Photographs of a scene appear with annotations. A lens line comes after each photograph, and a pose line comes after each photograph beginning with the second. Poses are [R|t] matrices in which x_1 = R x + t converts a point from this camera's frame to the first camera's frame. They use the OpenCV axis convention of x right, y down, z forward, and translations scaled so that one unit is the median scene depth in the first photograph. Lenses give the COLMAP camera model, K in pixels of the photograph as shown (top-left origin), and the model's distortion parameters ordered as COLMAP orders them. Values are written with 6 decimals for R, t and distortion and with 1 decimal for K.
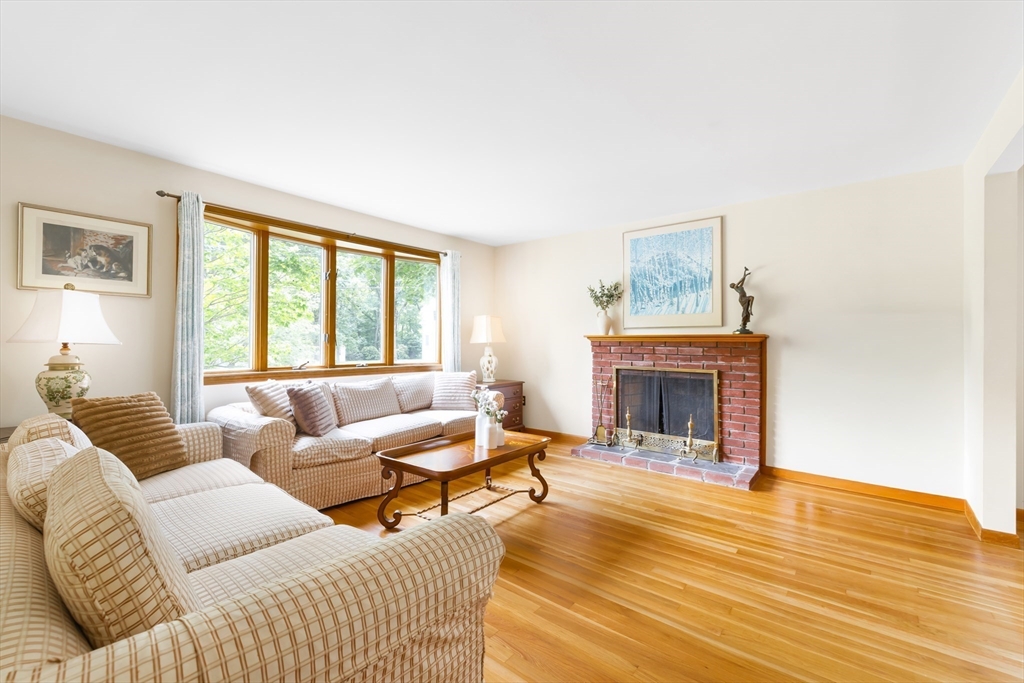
lens RADIAL K [[428.6, 0, 510.9], [0, 428.6, 337.0], [0, 0, 1]] dist [-0.000199, -0.000133]
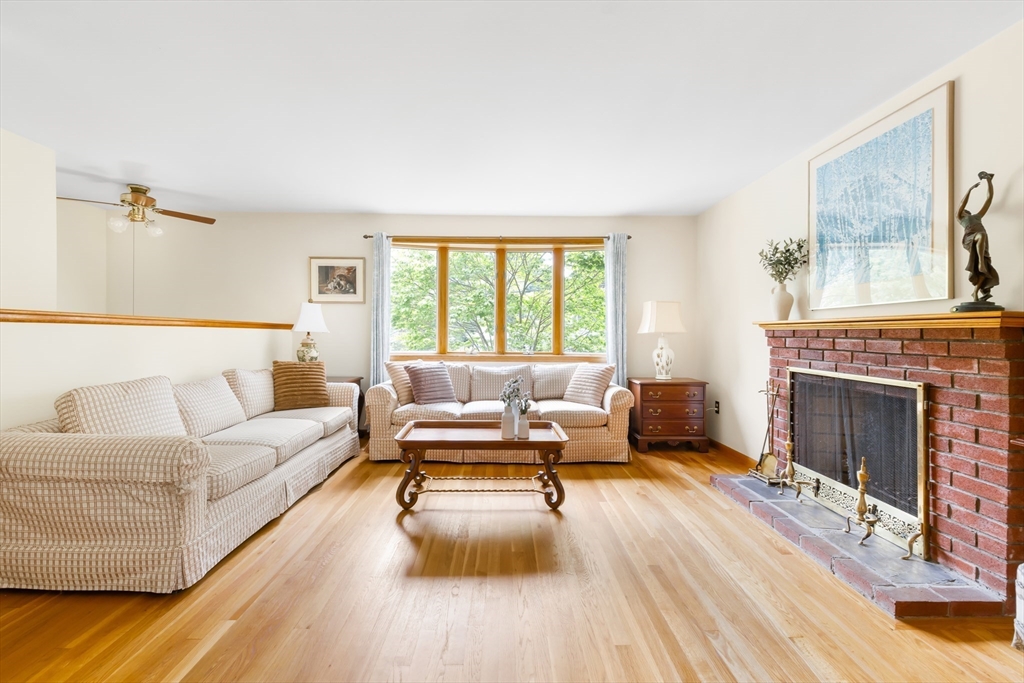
lens RADIAL K [[451.7, 0, 511.2], [0, 451.7, 330.2], [0, 0, 1]] dist [-0.001604, -0.000530]
pose [[0.637963, -0.006677, -0.770038, 0.583567], [0.006461, 0.999974, -0.003318, 0.011473], [0.770040, -0.002858, 0.637989, 0.263472]]
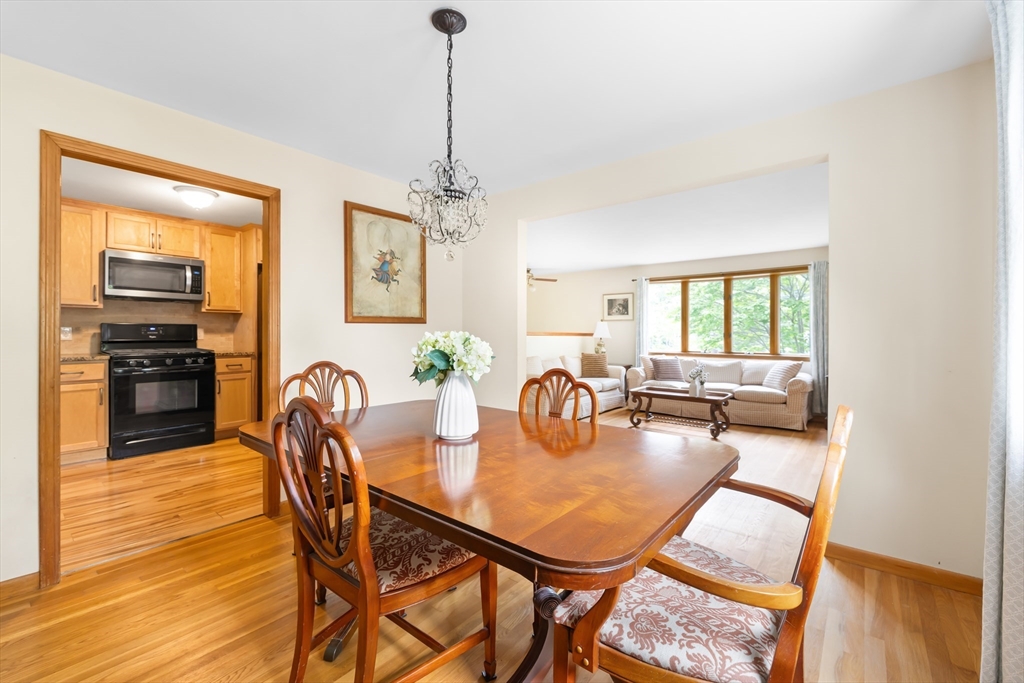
lens RADIAL K [[428.6, 0, 510.9], [0, 428.6, 337.0], [0, 0, 1]] dist [-0.000199, -0.000133]
pose [[-0.009219, -0.003064, -0.999953, 1.323338], [0.005056, 0.999982, -0.003111, 0.010038], [0.999945, -0.005084, -0.009203, 0.207330]]
